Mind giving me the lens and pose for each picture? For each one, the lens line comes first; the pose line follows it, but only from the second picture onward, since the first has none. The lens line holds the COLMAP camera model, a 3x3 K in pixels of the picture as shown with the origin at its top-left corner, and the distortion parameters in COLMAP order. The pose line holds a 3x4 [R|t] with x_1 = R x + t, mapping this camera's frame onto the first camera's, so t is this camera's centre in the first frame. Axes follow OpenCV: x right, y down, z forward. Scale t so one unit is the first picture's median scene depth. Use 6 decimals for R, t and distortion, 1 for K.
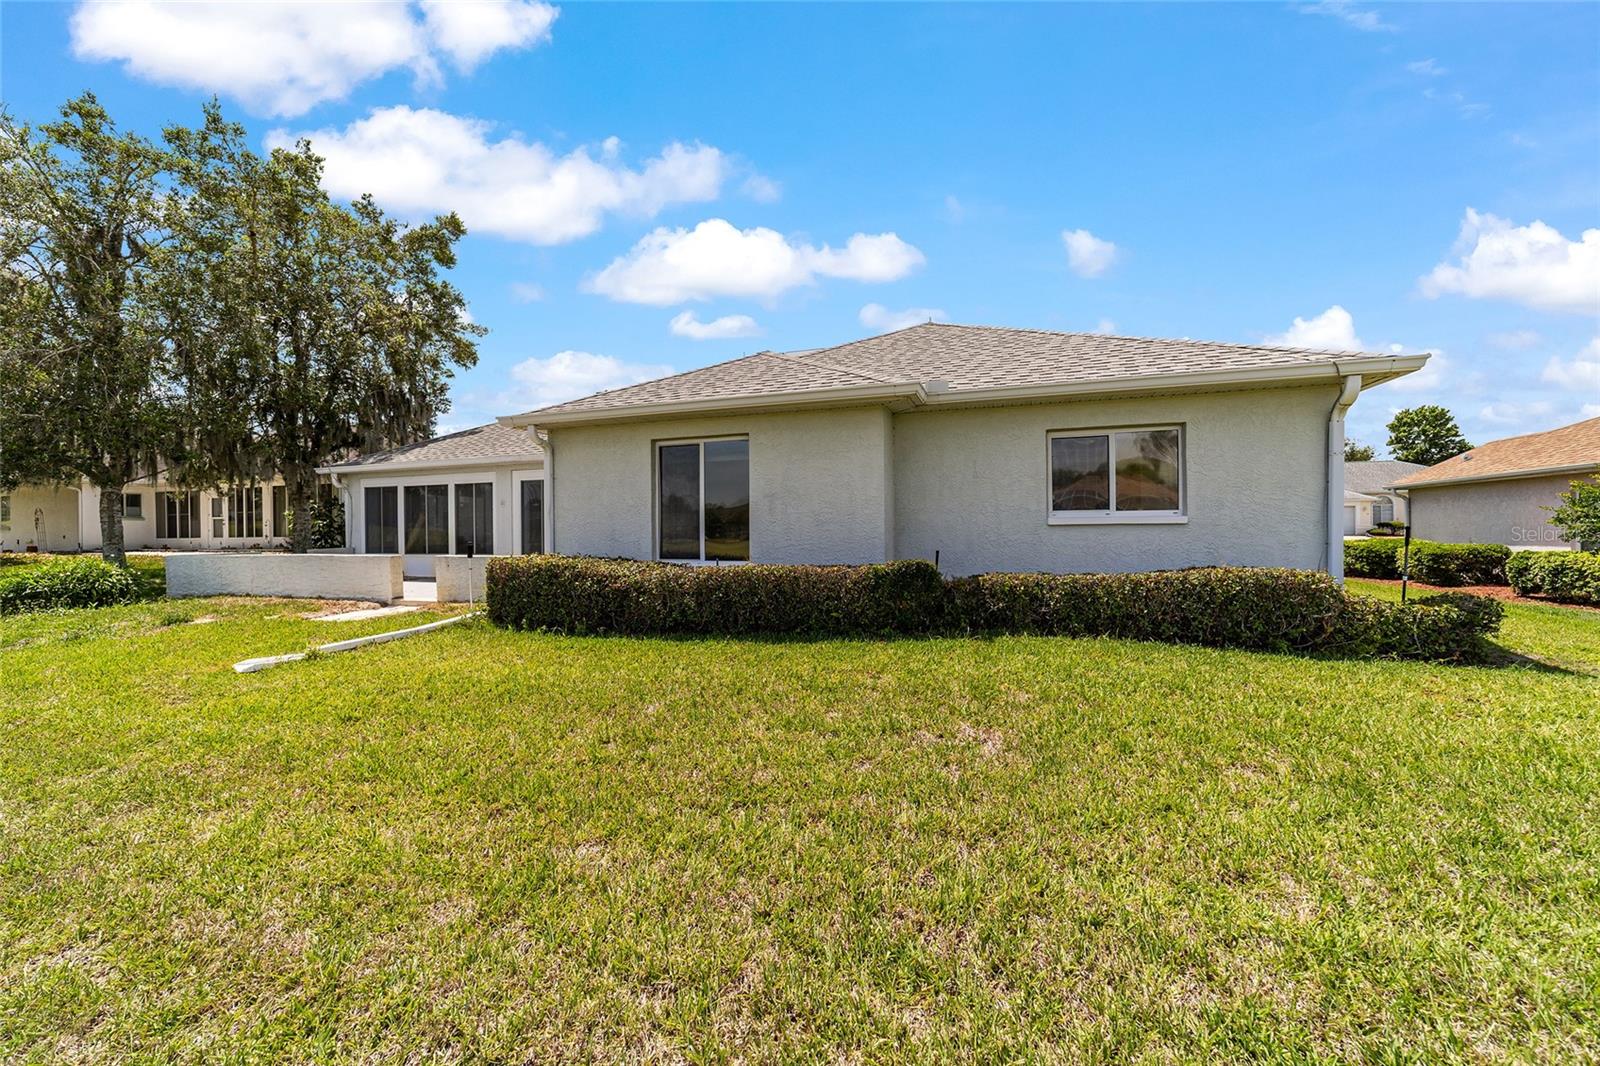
lens RADIAL K [[615.3, 0, 798.1], [0, 615.3, 532.5], [0, 0, 1]] dist [-0.021304, 0.009471]
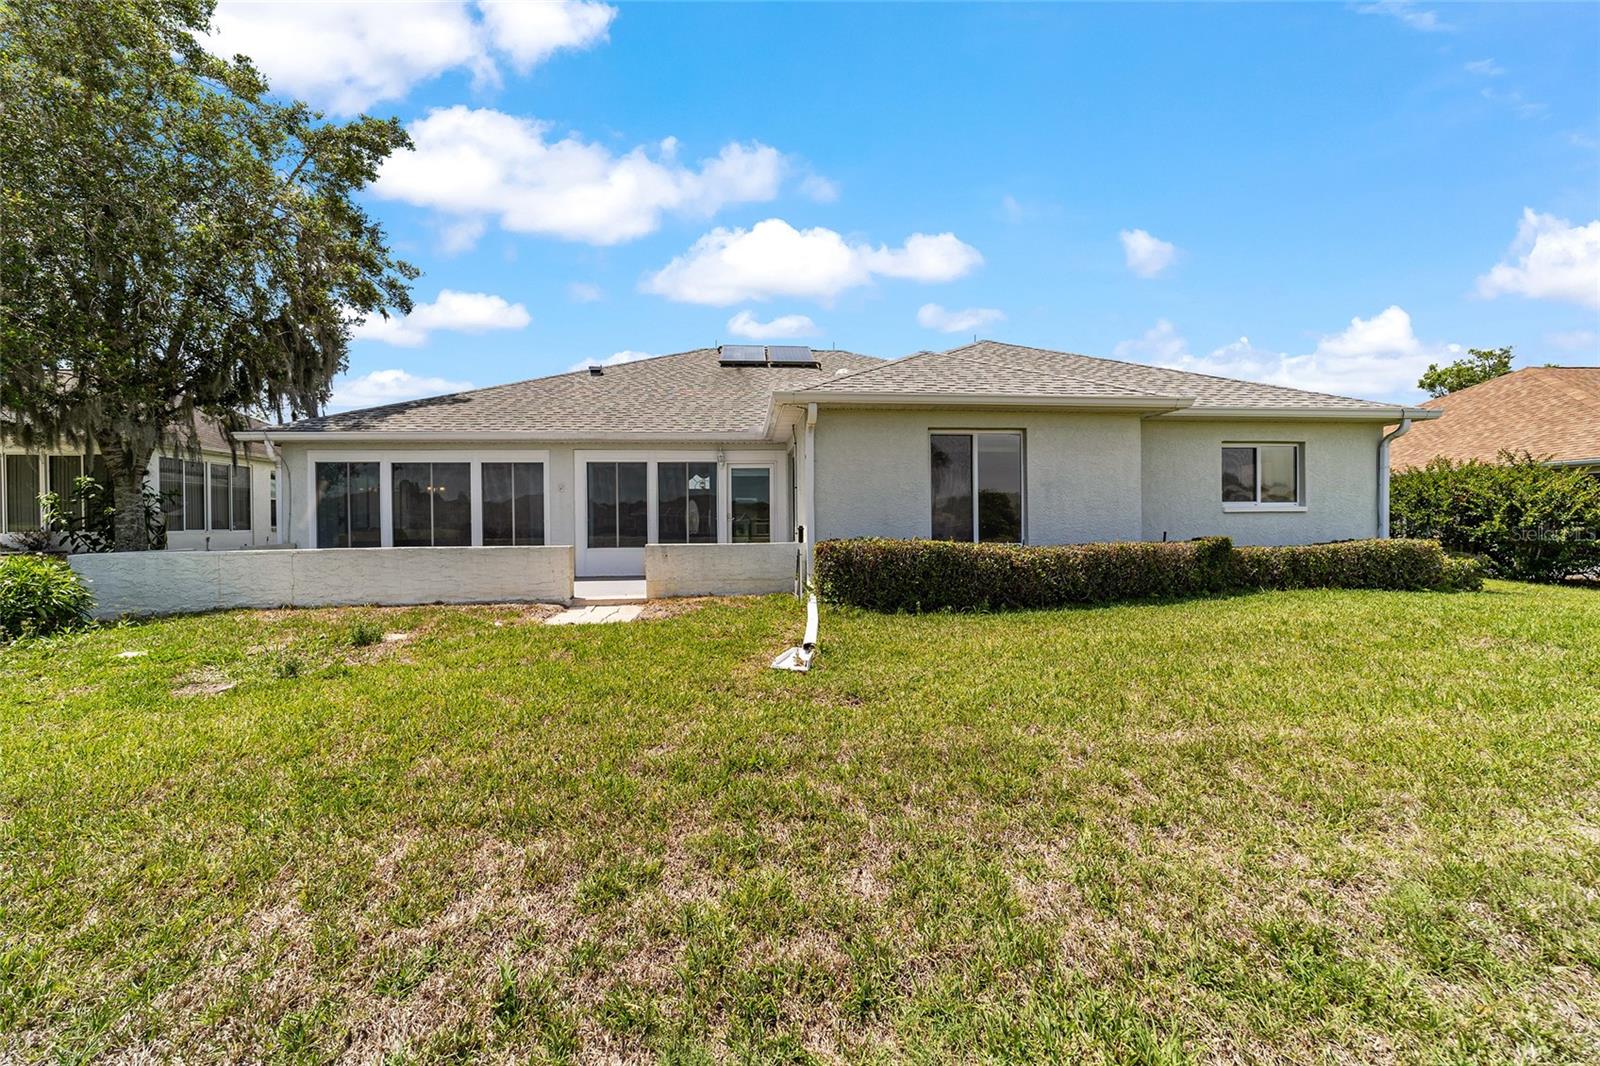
lens RADIAL K [[615.3, 0, 798.1], [0, 615.3, 532.5], [0, 0, 1]] dist [-0.021304, 0.009471]
pose [[0.912035, -0.005606, 0.410073, -0.885055], [0.003926, 0.999980, 0.004940, 0.019410], [-0.410093, -0.002896, 0.912039, 0.146667]]
